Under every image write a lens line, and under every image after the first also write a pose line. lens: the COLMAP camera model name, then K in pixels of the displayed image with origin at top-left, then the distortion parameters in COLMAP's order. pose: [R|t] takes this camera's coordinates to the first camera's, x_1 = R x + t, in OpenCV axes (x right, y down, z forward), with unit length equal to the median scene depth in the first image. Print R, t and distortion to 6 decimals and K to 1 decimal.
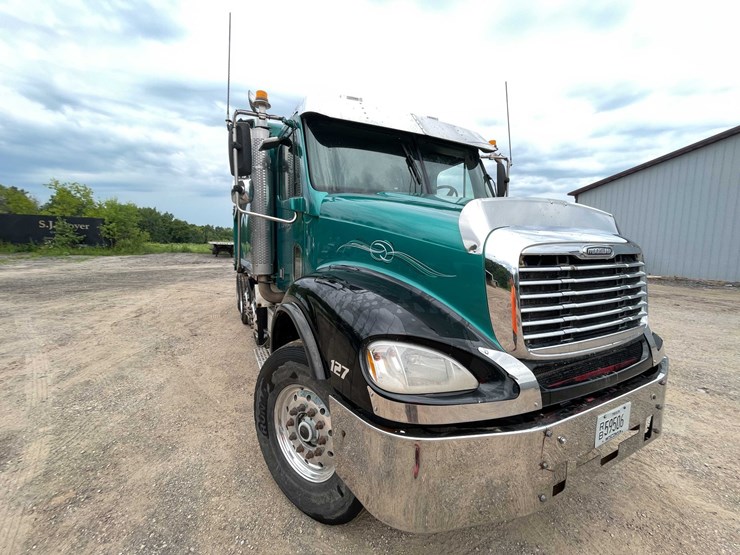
lens RADIAL K [[303.5, 0, 370.1], [0, 303.5, 276.1], [0, 0, 1]] dist [-0.000189, 0.000327]
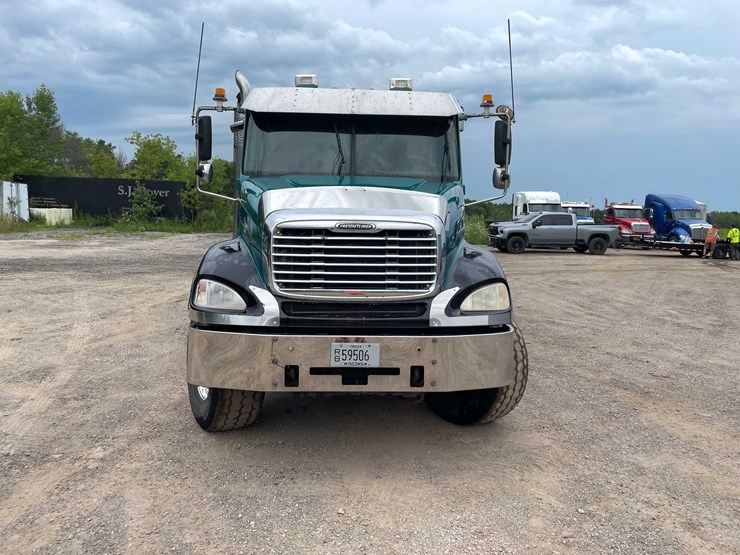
lens RADIAL K [[564.2, 0, 369.6], [0, 564.2, 257.9], [0, 0, 1]] dist [0.085938, -0.108080]
pose [[0.912862, 0.034487, -0.406808, 0.365189], [-0.048997, 0.998478, -0.025302, 0.023324], [0.405317, 0.043029, 0.913163, -0.249362]]
